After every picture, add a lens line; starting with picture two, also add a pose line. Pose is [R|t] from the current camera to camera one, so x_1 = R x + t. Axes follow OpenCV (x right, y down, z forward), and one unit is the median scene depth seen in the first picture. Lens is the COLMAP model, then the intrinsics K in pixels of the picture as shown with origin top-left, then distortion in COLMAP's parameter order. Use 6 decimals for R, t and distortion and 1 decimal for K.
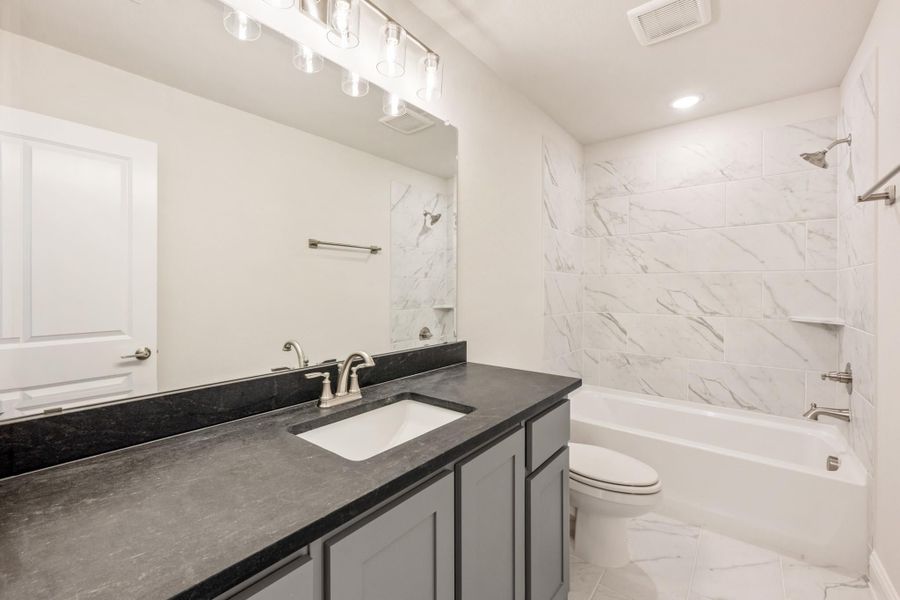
lens RADIAL K [[364.4, 0, 446.3], [0, 364.4, 299.7], [0, 0, 1]] dist [0.000079, 0.000115]
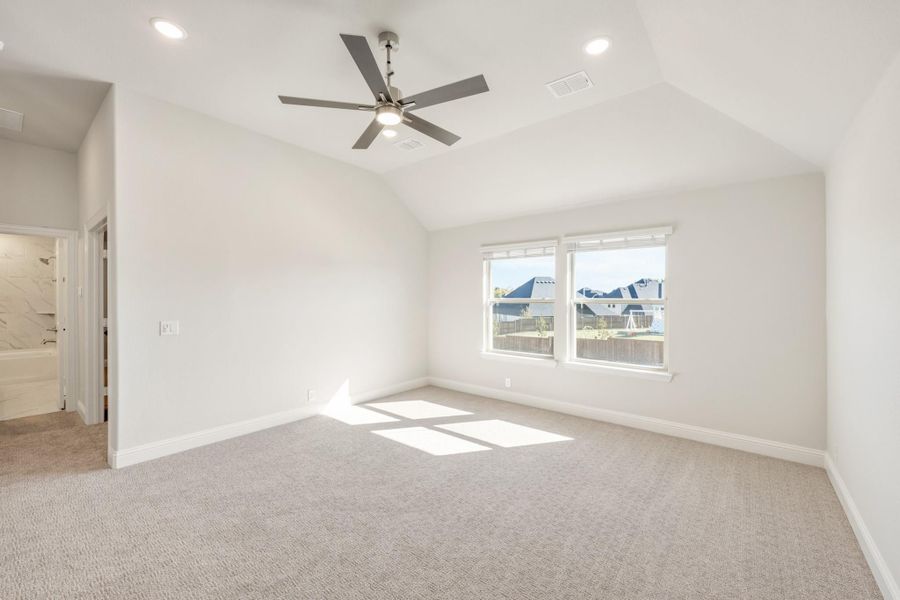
lens RADIAL K [[364.4, 0, 446.3], [0, 364.4, 299.7], [0, 0, 1]] dist [0.000079, 0.000115]
pose [[-0.004689, 0.002854, 0.999985, -1.924316], [0.002947, 0.999992, -0.002840, -0.032806], [-0.999985, 0.002933, -0.004697, -2.194024]]
